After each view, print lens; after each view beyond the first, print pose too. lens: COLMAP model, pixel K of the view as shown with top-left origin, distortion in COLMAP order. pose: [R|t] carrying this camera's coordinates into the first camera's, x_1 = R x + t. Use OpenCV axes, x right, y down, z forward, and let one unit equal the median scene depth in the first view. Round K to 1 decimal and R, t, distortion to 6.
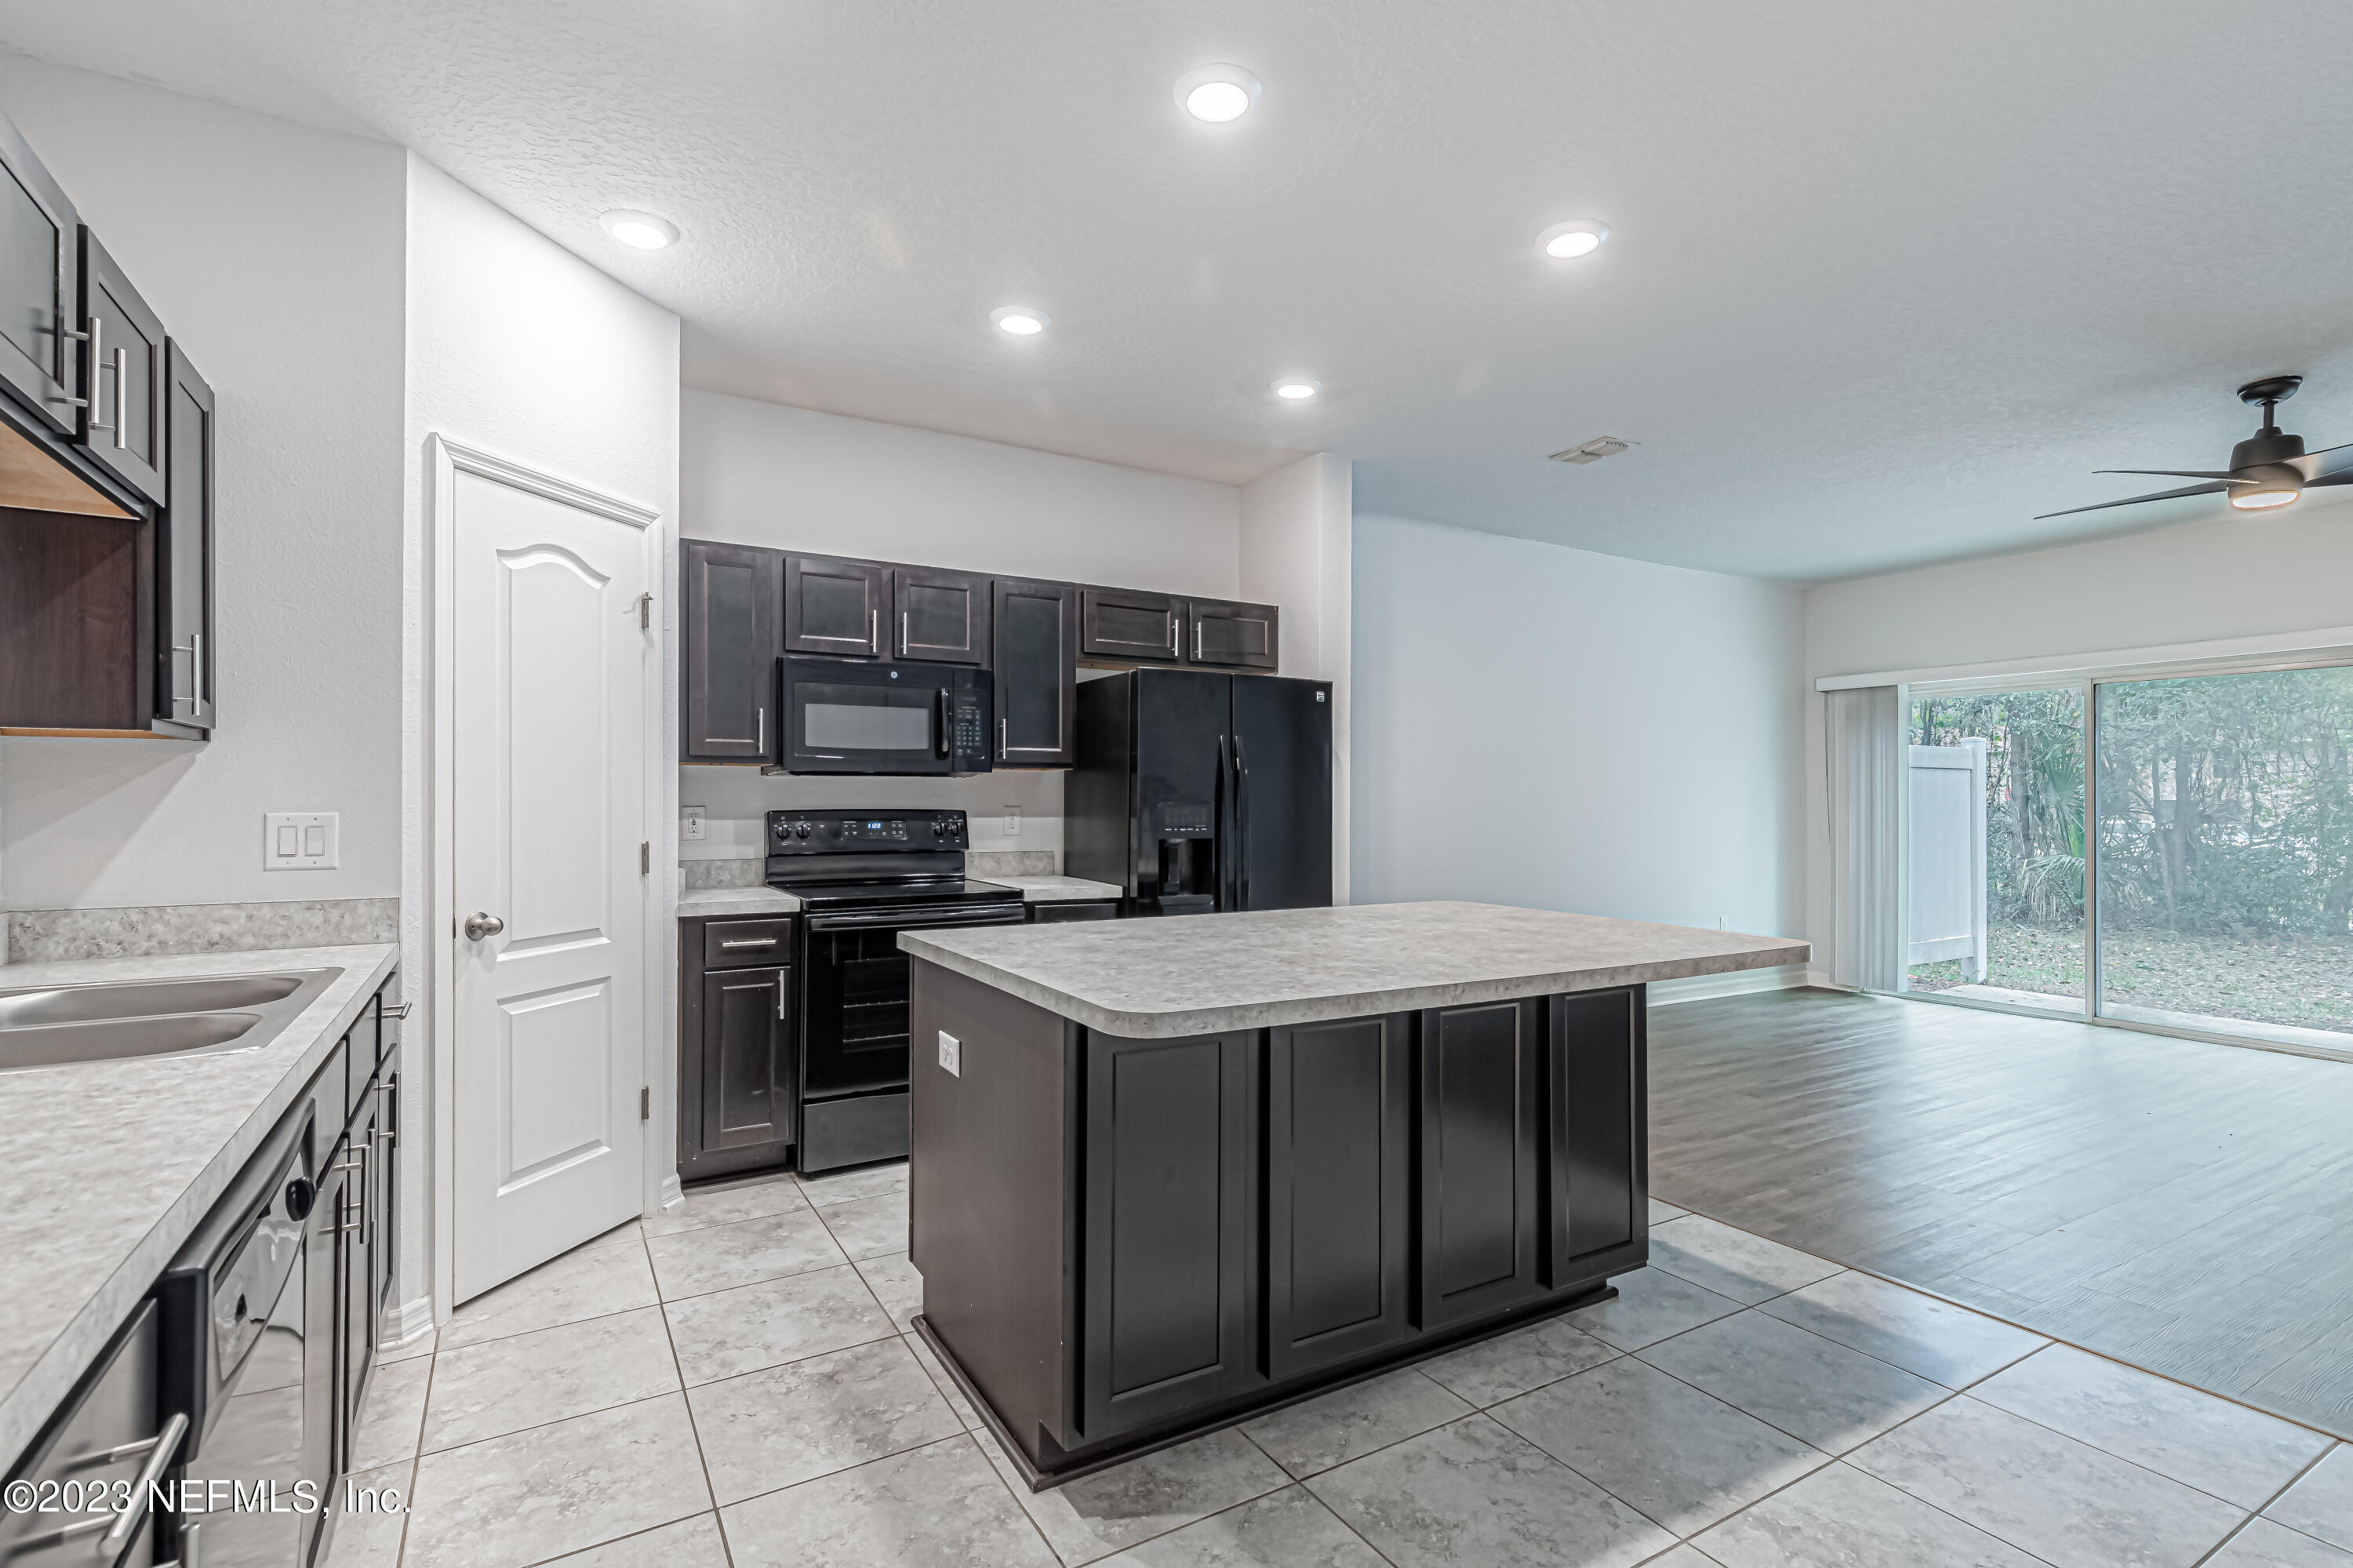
lens RADIAL K [[1074.4, 0, 1189.4], [0, 1074.4, 806.7], [0, 0, 1]] dist [0.003225, 0.000856]
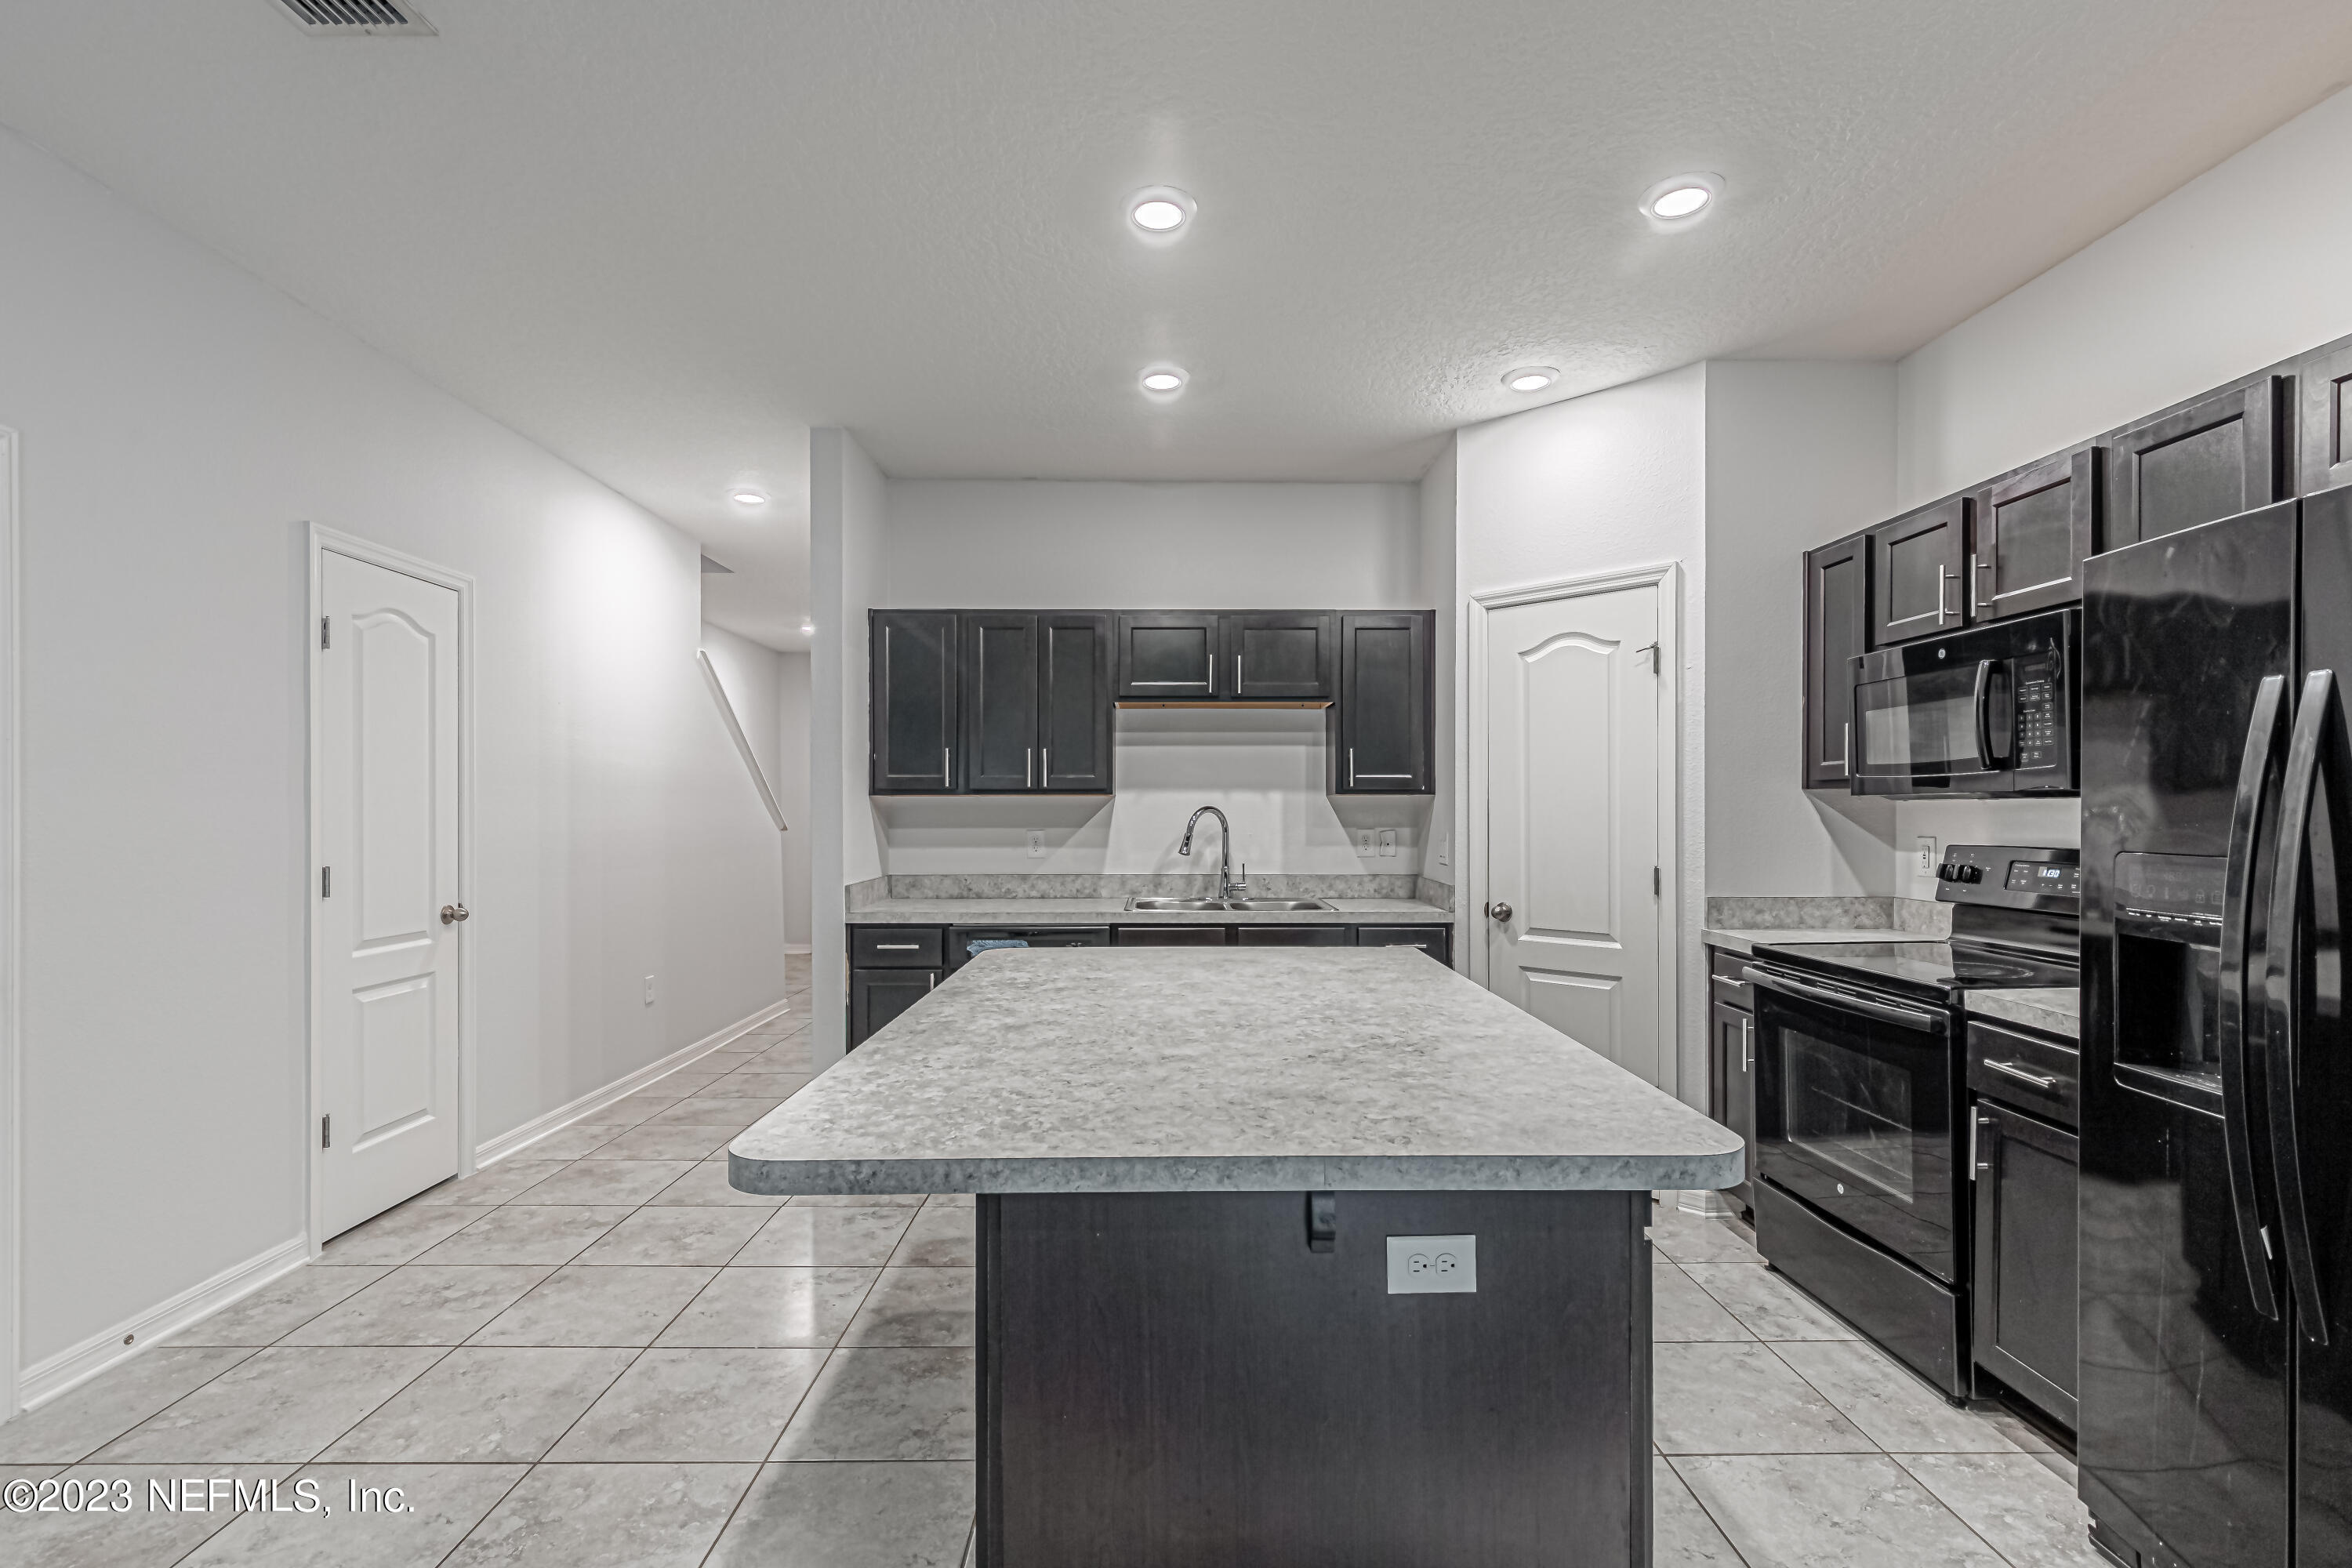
lens RADIAL K [[1073.9, 0, 1159.4], [0, 1073.9, 814.5], [0, 0, 1]] dist [0.003225, 0.000856]
pose [[-0.508421, 0.003436, -0.861102, 0.731443], [-0.004528, 0.999968, 0.006664, -0.026174], [0.861097, 0.007287, -0.508389, 1.147320]]
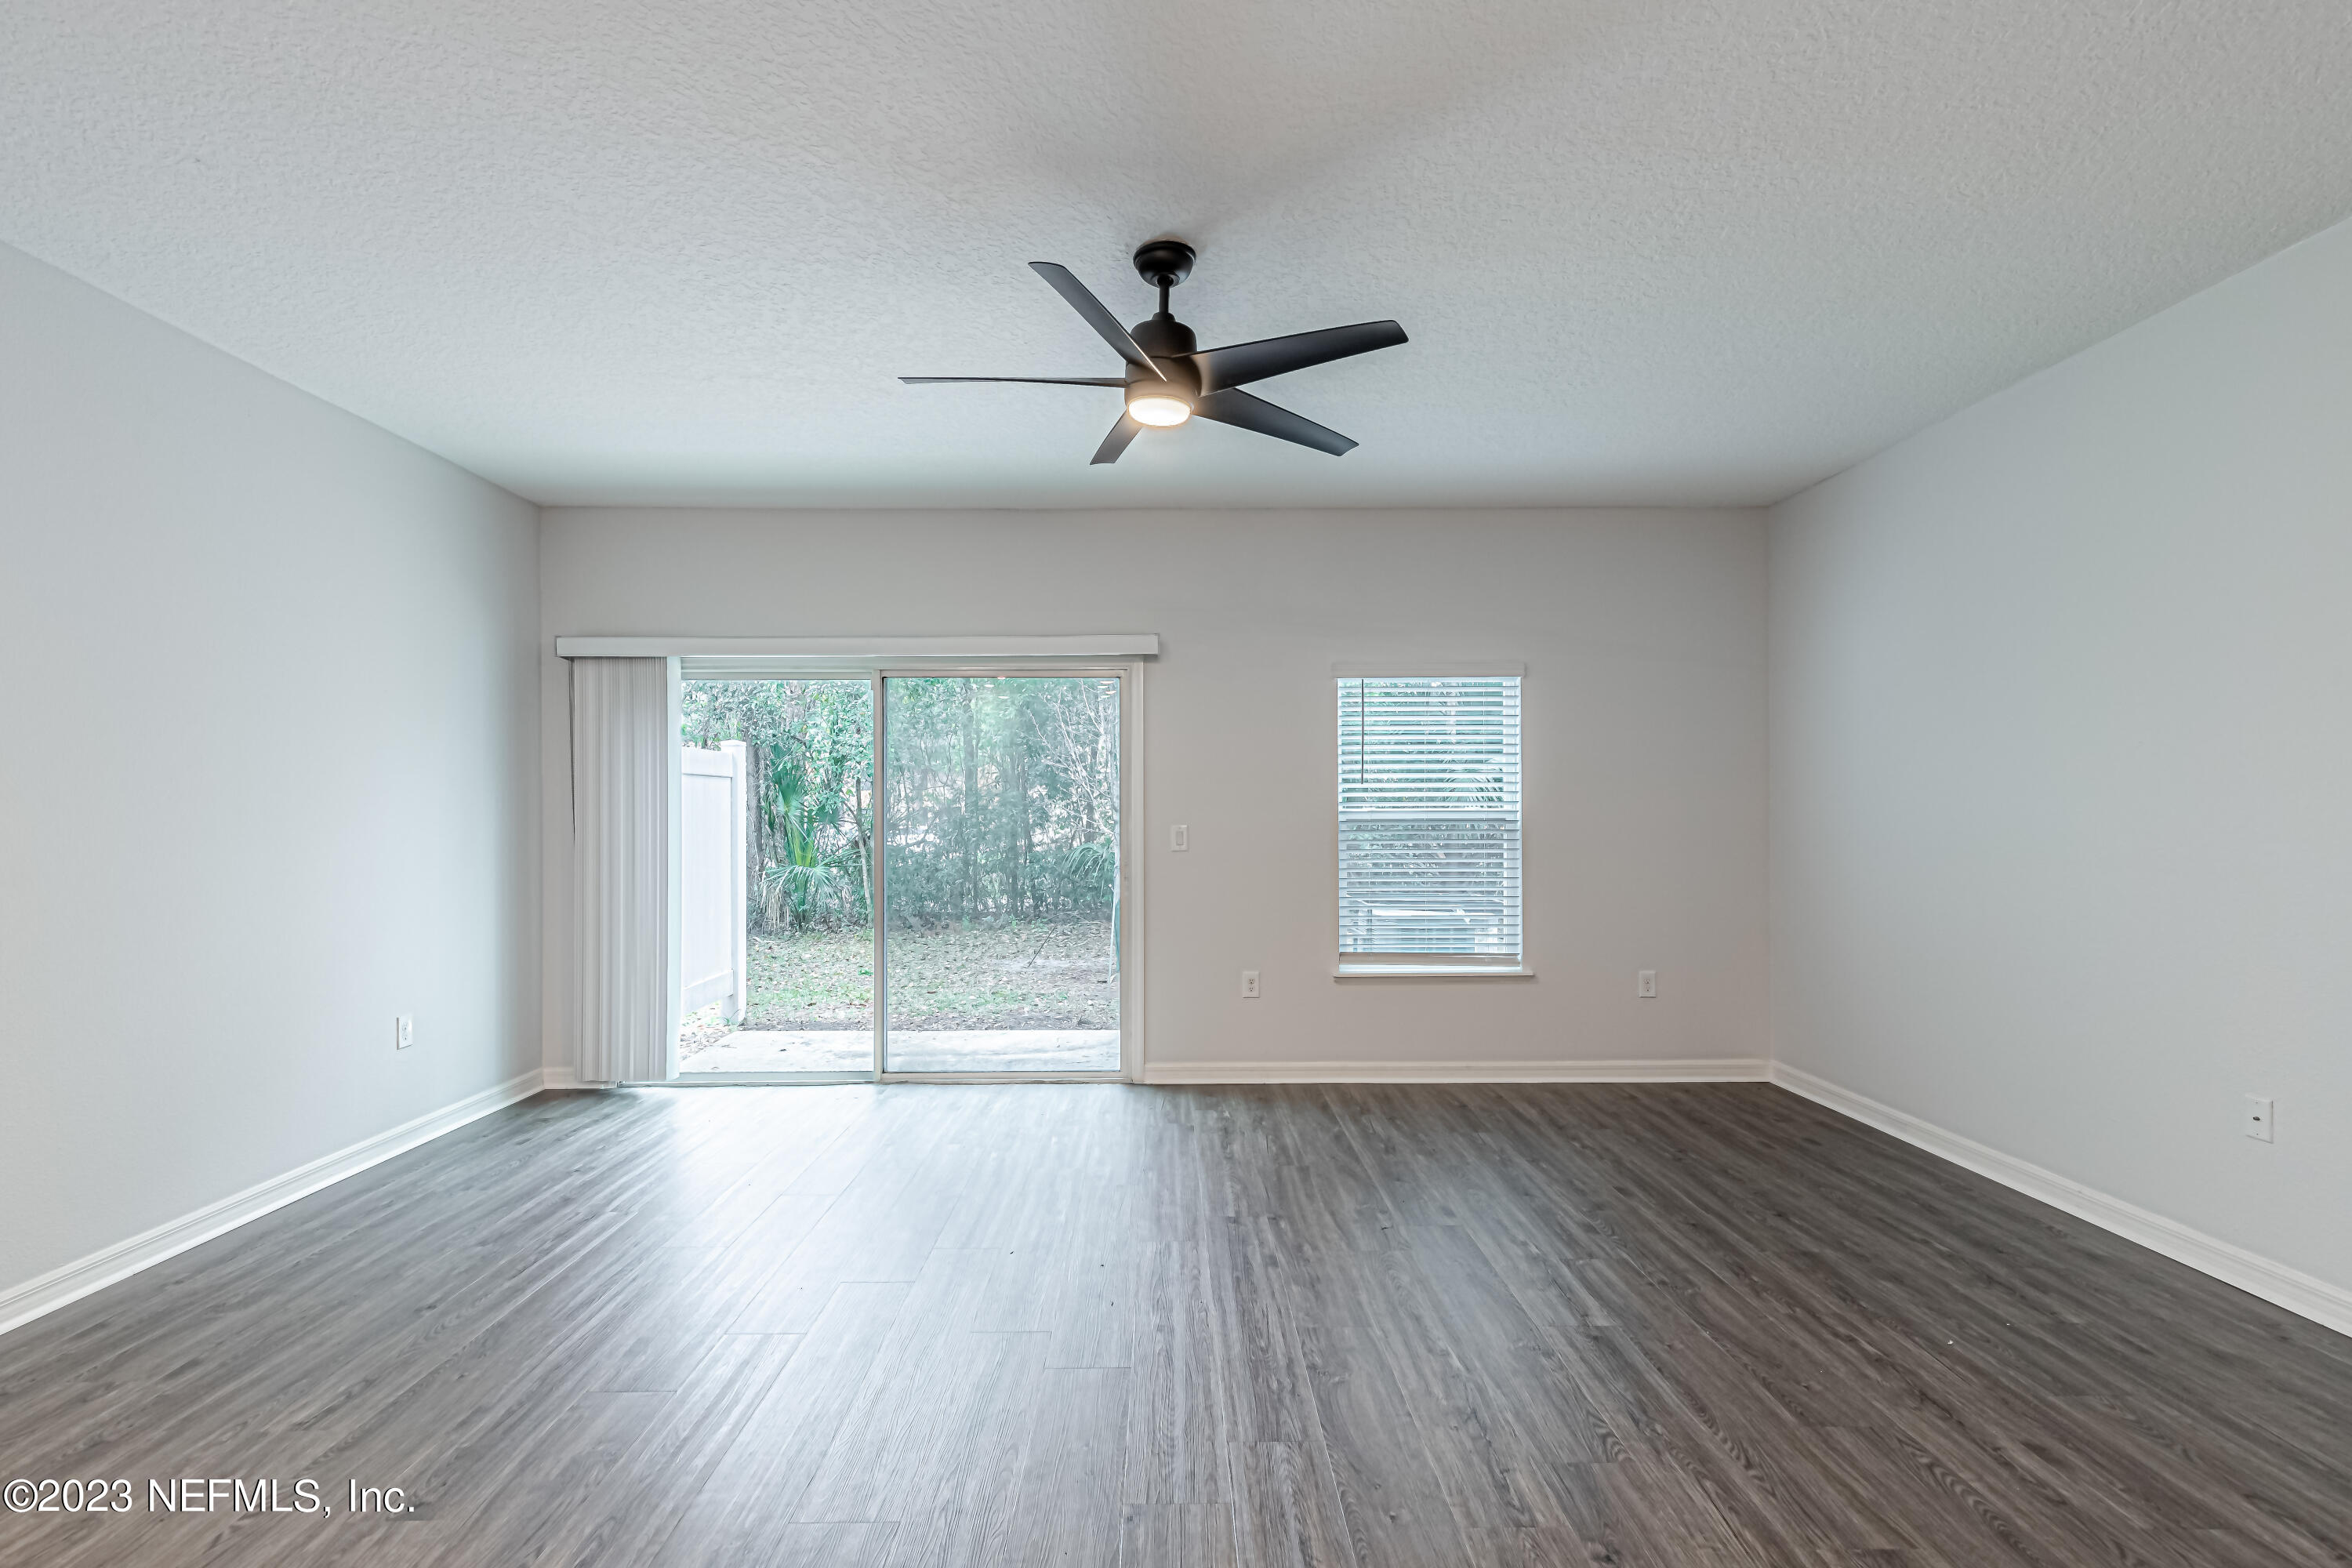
lens RADIAL K [[1073.9, 0, 1164.8], [0, 1073.9, 809.6], [0, 0, 1]] dist [0.003225, 0.000856]
pose [[0.496549, -0.008112, 0.867971, 0.430906], [0.011996, 0.999925, 0.002483, -0.018324], [-0.867926, 0.009179, 0.496609, 0.758459]]
